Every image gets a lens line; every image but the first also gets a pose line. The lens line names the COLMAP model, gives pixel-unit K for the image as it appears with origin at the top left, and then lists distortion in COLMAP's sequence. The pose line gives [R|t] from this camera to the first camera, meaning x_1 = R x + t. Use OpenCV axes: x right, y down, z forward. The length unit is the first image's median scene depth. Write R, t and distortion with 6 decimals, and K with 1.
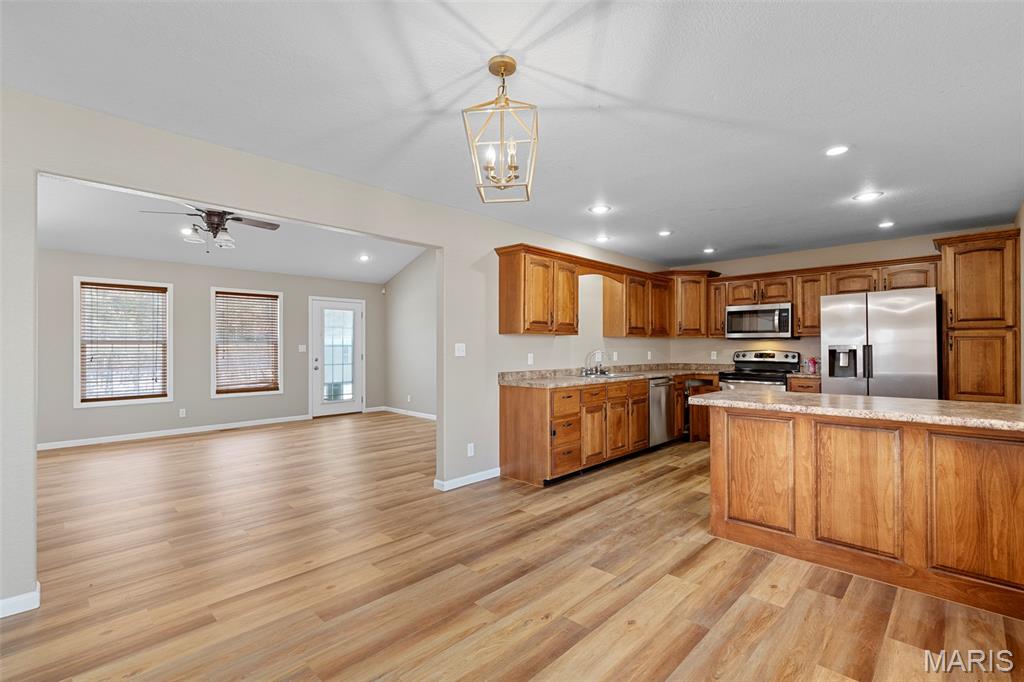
lens RADIAL K [[463.9, 0, 514.8], [0, 463.9, 346.1], [0, 0, 1]] dist [0.010607, -0.000336]
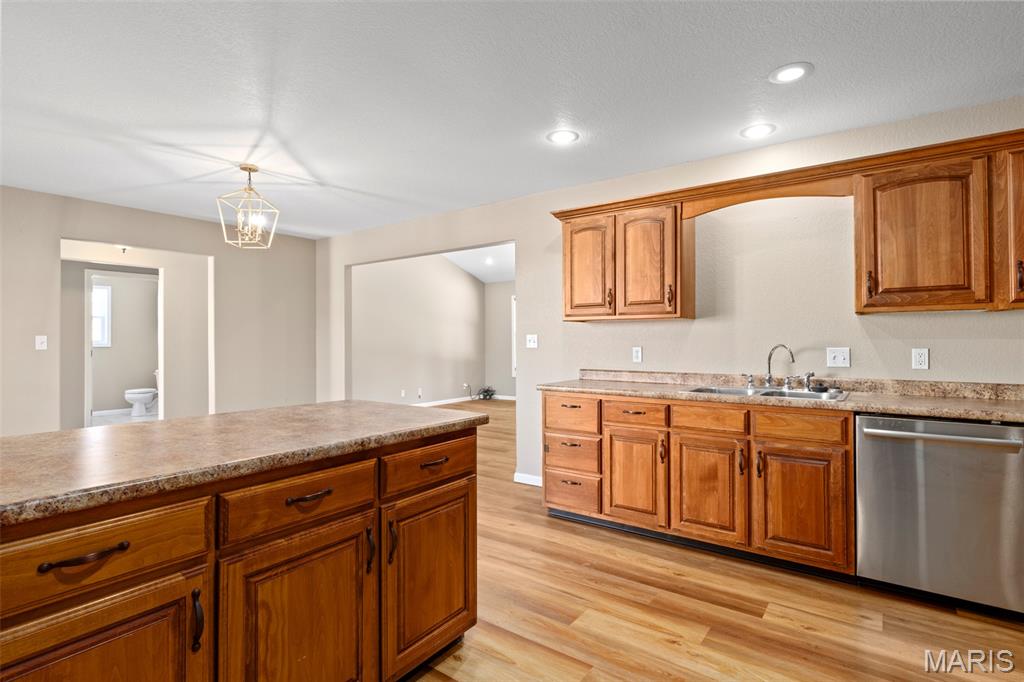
lens RADIAL K [[508.2, 0, 509.4], [0, 508.2, 336.4], [0, 0, 1]] dist [0.000187, -0.001930]
pose [[0.130961, -0.008039, -0.991355, 0.671808], [0.001254, 0.999968, -0.007943, 0.004888], [0.991387, -0.000203, 0.130967, 0.601782]]
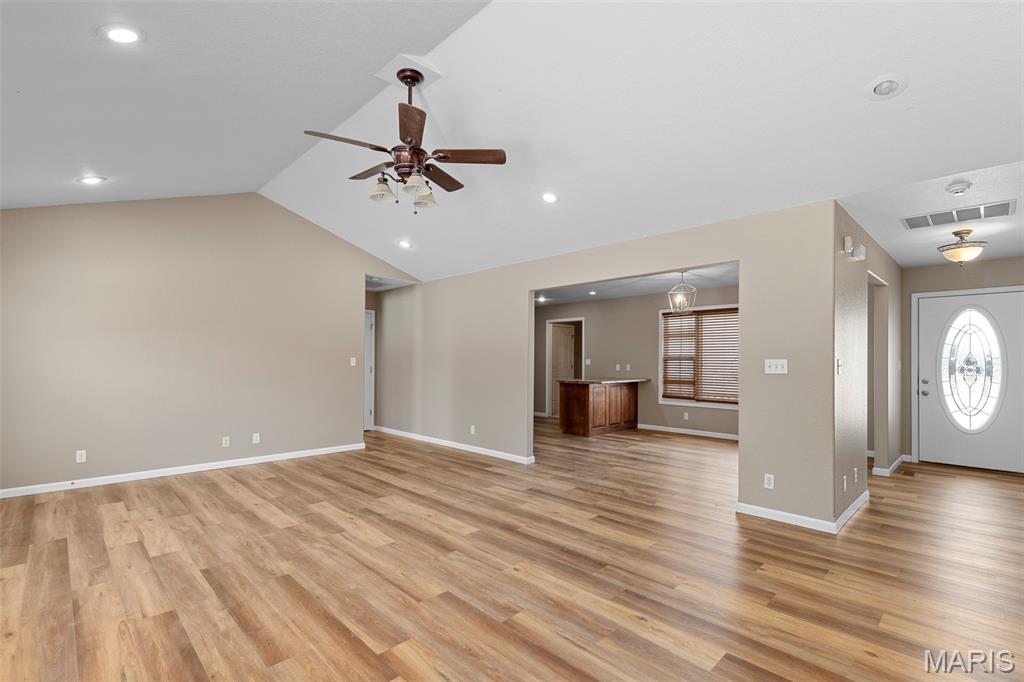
lens RADIAL K [[463.9, 0, 504.9], [0, 463.9, 350.3], [0, 0, 1]] dist [0.010607, -0.000336]
pose [[0.040980, 0.019003, 0.998979, -1.138305], [-0.007801, 0.999795, -0.018698, -0.004729], [-0.999130, -0.007027, 0.041120, 0.739094]]
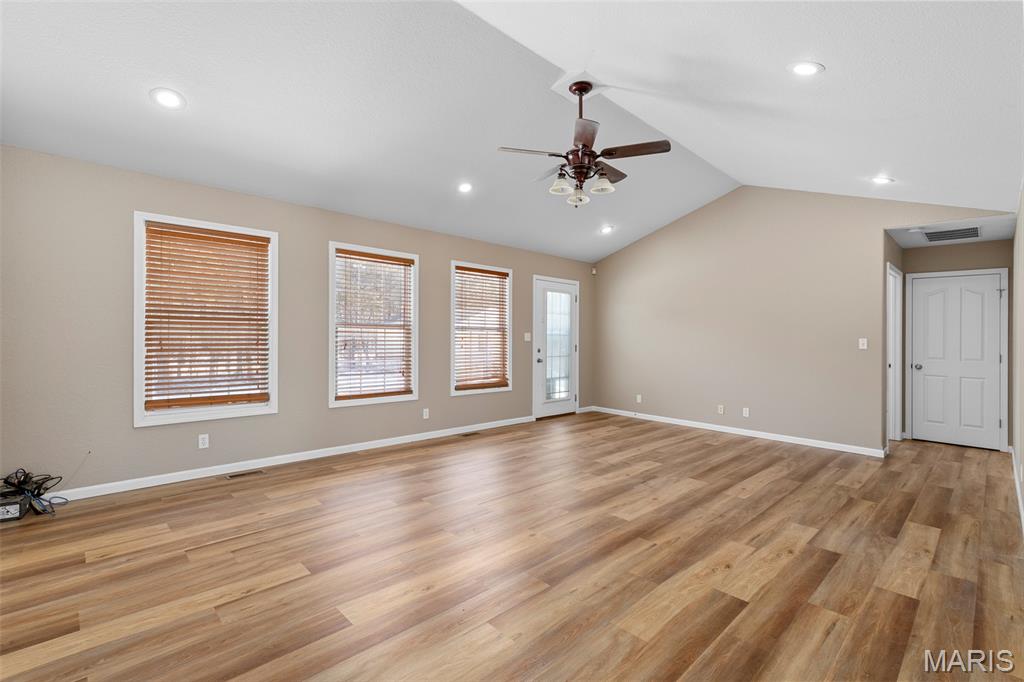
lens RADIAL K [[463.9, 0, 531.4], [0, 463.9, 339.2], [0, 0, 1]] dist [0.010607, -0.000336]
pose [[0.999615, 0.018571, -0.020597, -0.617958], [-0.018462, 0.999814, 0.005499, 0.005911], [0.020696, -0.005117, 0.999773, 0.233022]]
